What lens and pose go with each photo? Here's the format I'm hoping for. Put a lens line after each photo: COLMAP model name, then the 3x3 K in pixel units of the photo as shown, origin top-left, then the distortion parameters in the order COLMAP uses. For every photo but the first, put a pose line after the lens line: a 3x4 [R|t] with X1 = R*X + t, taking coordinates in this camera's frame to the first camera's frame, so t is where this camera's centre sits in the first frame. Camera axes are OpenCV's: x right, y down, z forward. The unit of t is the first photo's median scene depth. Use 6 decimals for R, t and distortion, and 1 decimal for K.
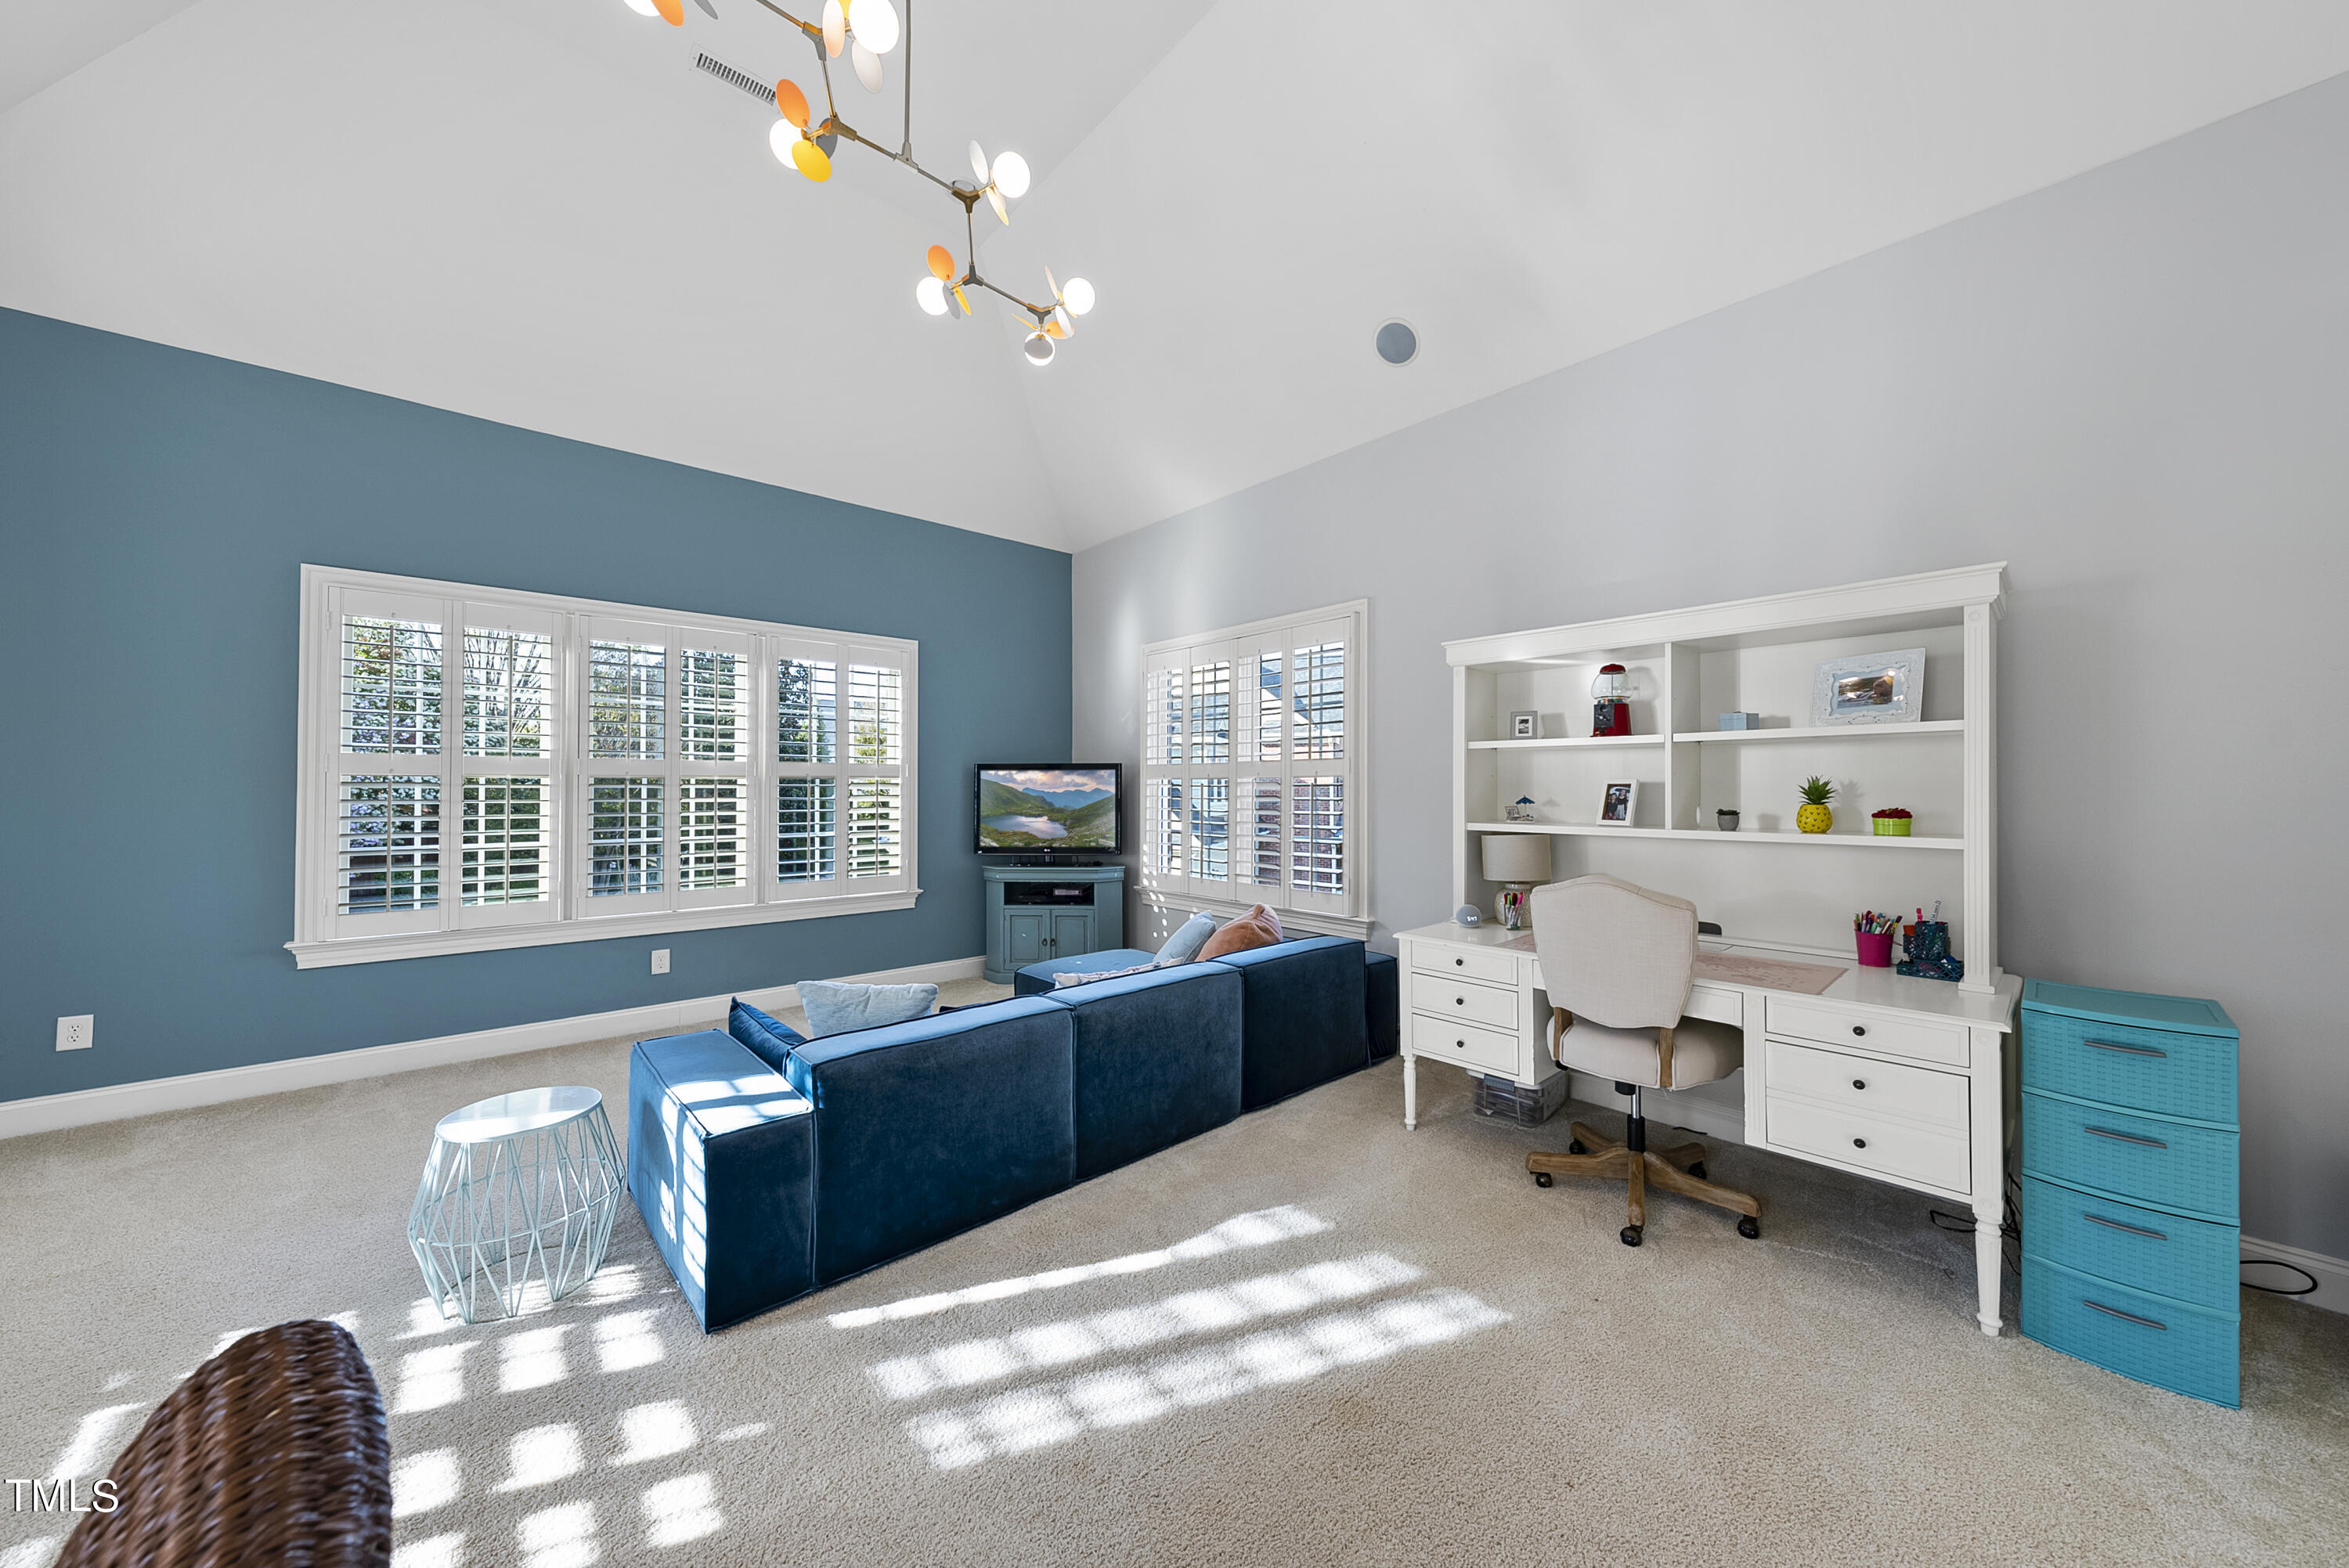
lens RADIAL K [[816.1, 0, 1190.0], [0, 816.1, 782.8], [0, 0, 1]] dist [0.000090, 0.000005]
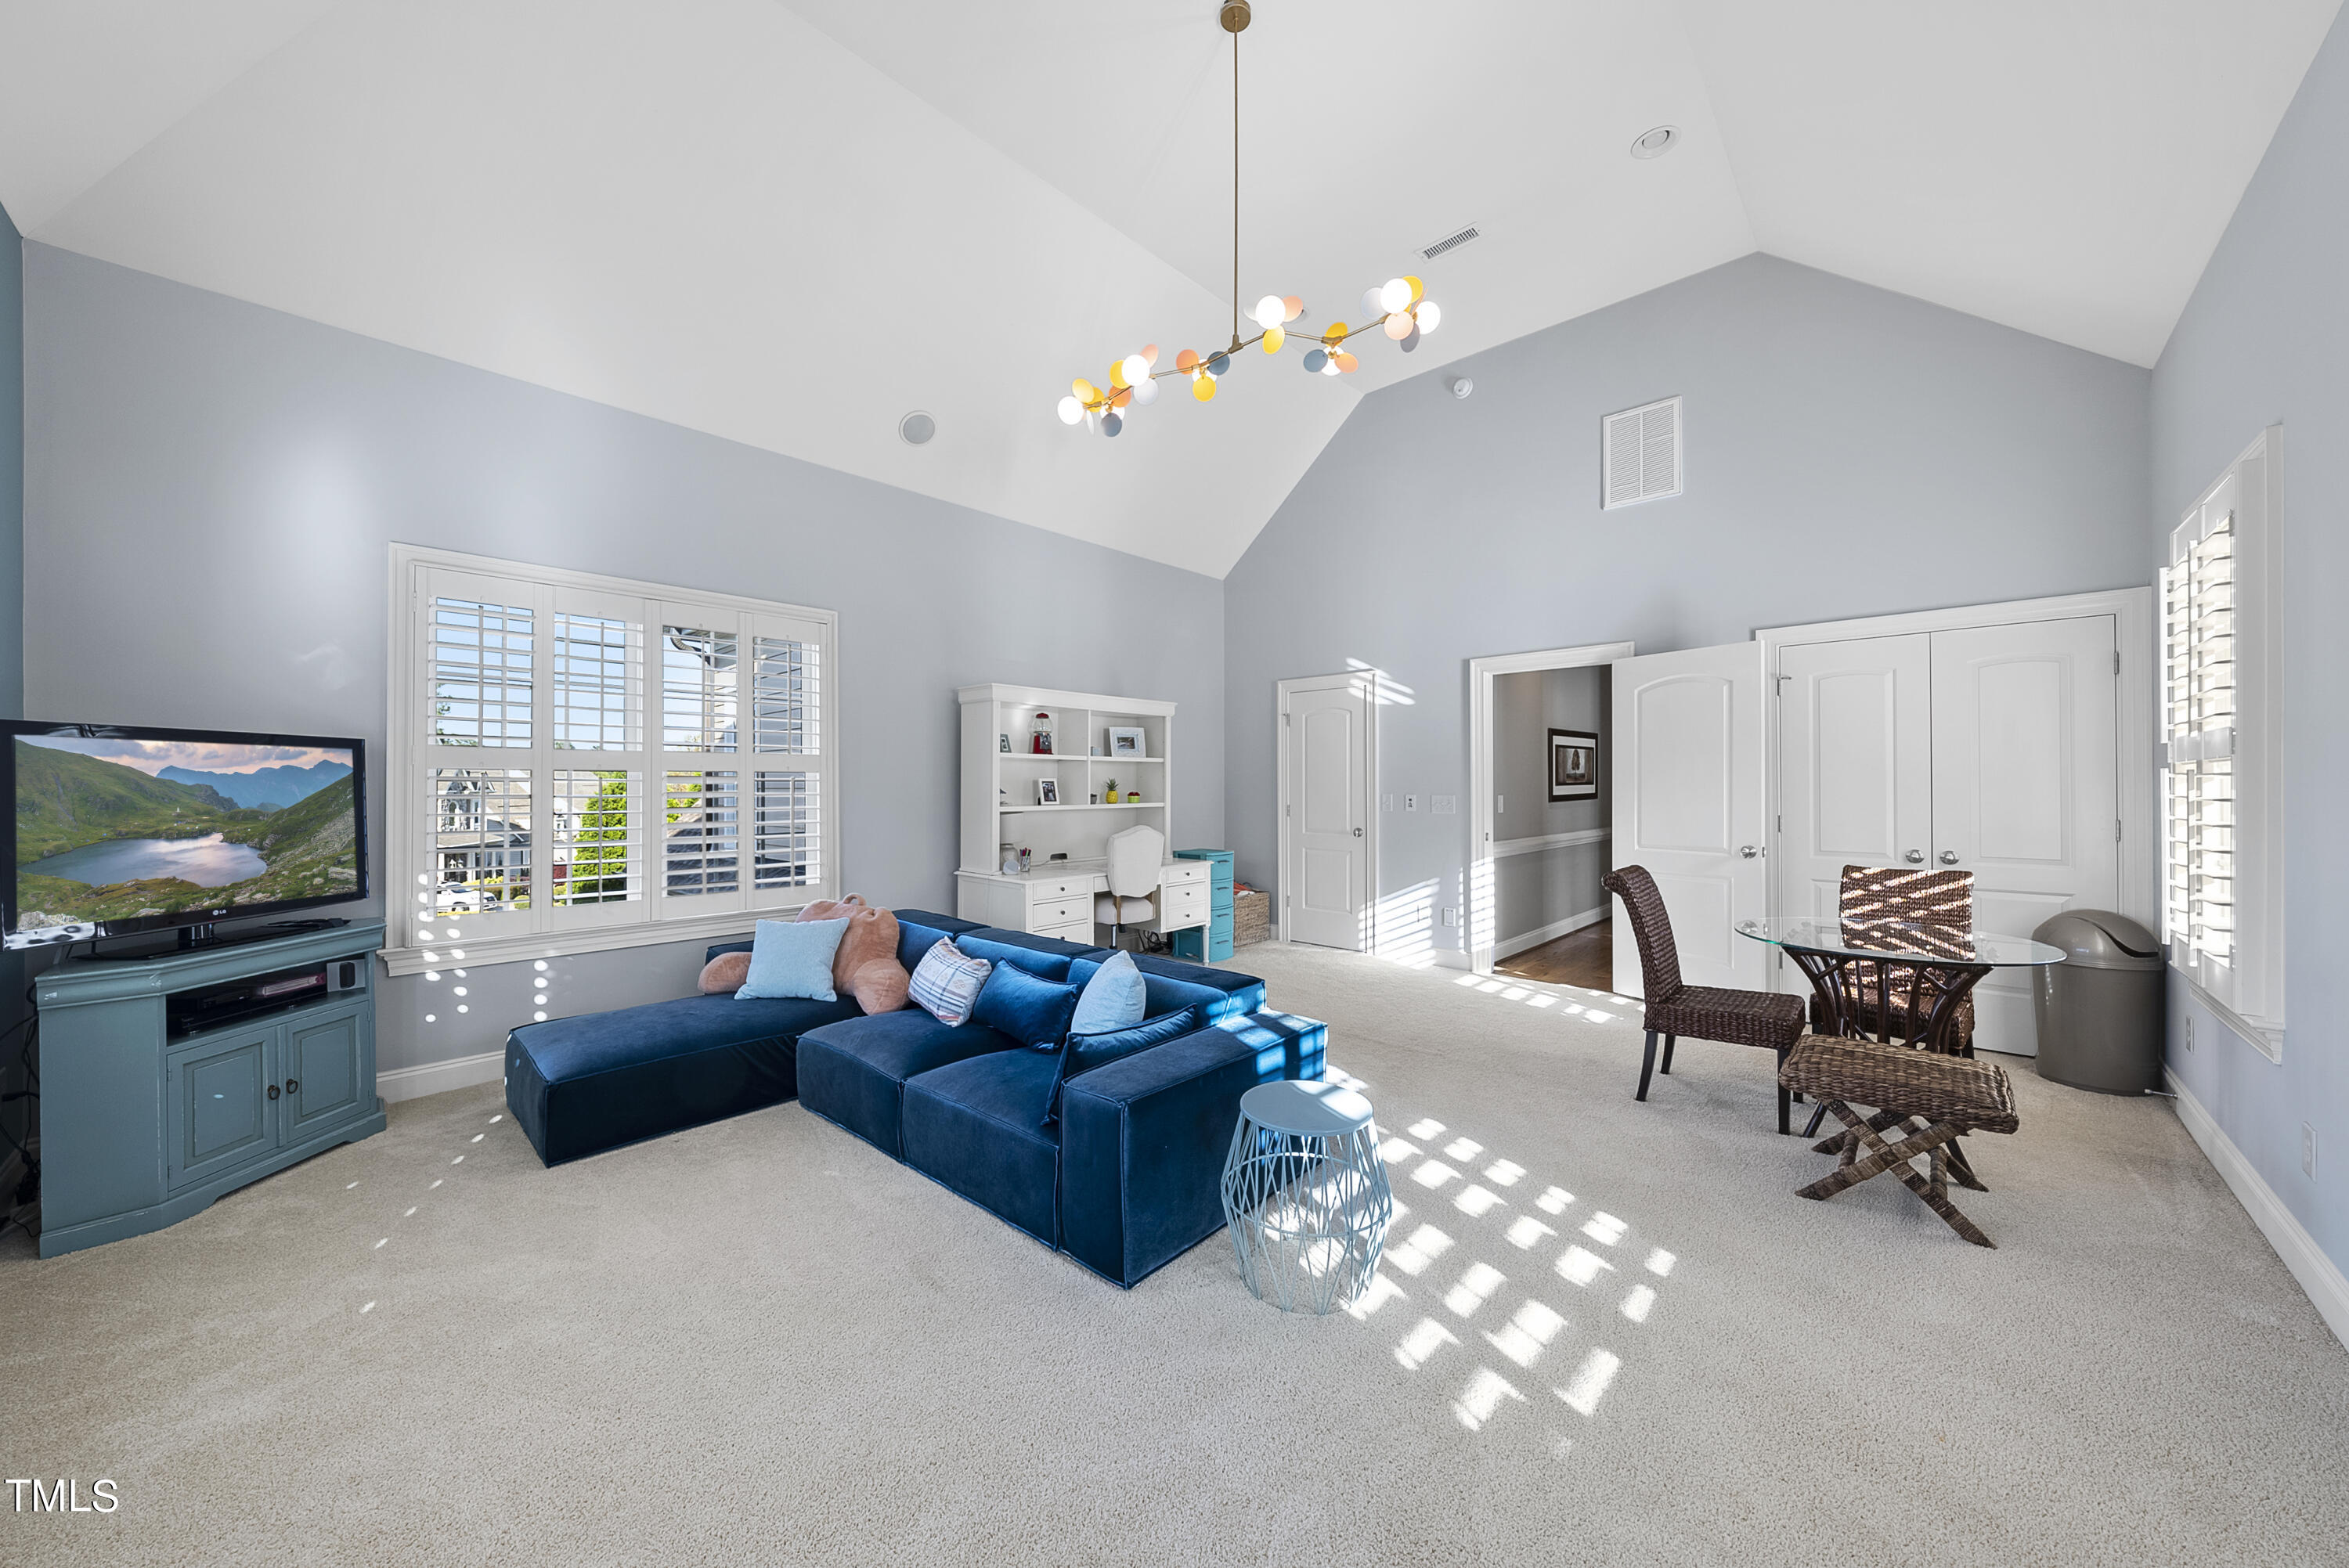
lens RADIAL K [[816.1, 0, 1184.5], [0, 816.1, 786.7], [0, 0, 1]] dist [0.000090, 0.000005]
pose [[-0.111222, 0.001214, 0.993795, -0.723829], [-0.006835, 0.999975, -0.001986, 0.009140], [-0.993772, -0.007013, -0.111211, 0.512915]]
